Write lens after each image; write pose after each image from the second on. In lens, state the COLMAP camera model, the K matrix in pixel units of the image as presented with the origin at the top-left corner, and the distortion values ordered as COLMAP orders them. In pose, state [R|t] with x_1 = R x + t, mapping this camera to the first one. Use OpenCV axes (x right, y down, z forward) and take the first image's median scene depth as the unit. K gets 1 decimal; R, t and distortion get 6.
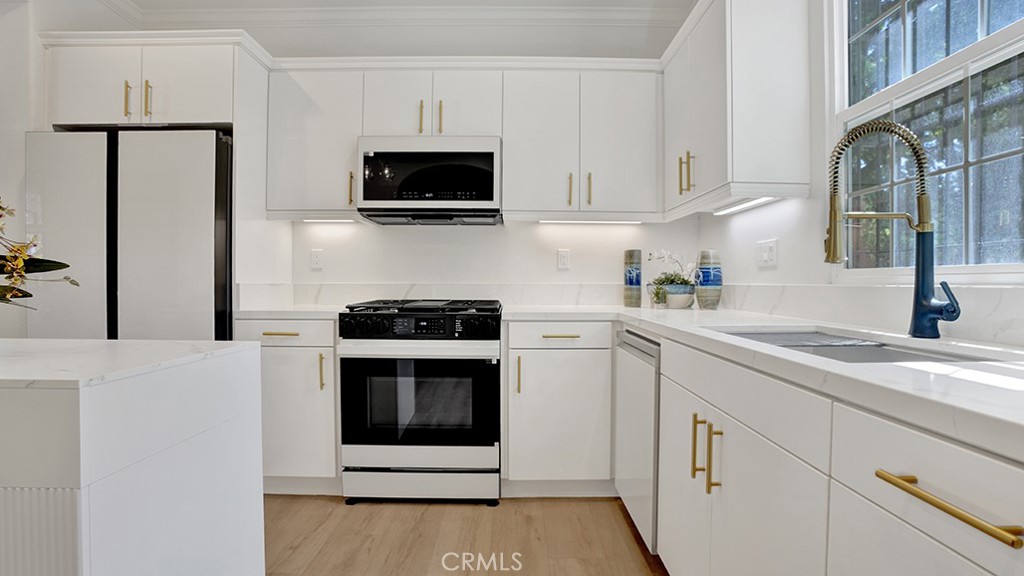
lens RADIAL K [[486.0, 0, 512.0], [0, 486.0, 288.0], [0, 0, 1]] dist [-0.062565, 0.029882]
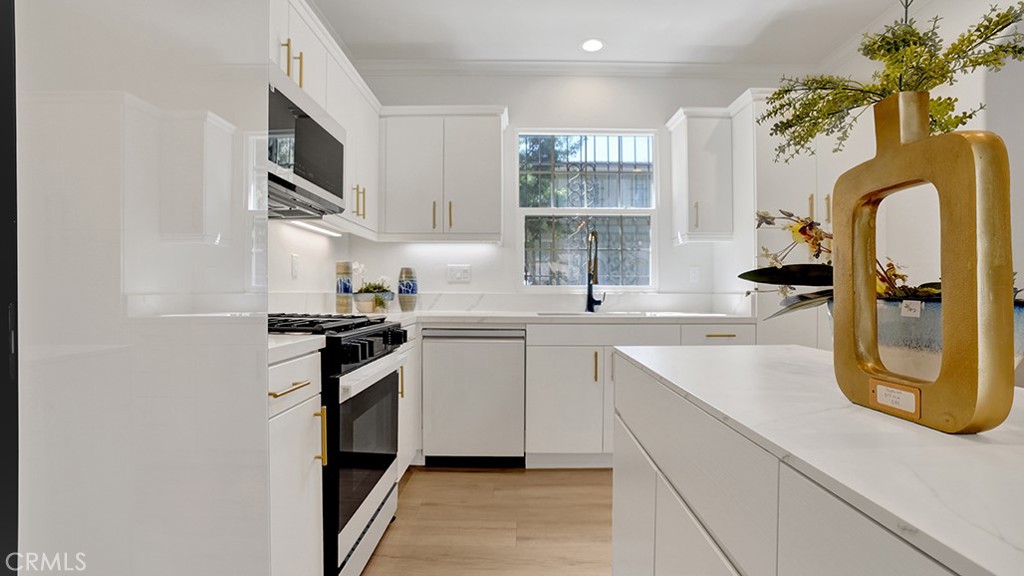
lens RADIAL K [[486.0, 0, 512.0], [0, 486.0, 288.0], [0, 0, 1]] dist [-0.062565, 0.029882]
pose [[0.008328, 0.009924, 0.999916, -1.083192], [0.009286, 0.999907, -0.010002, -0.004963], [-0.999922, 0.009369, 0.008235, 0.800574]]
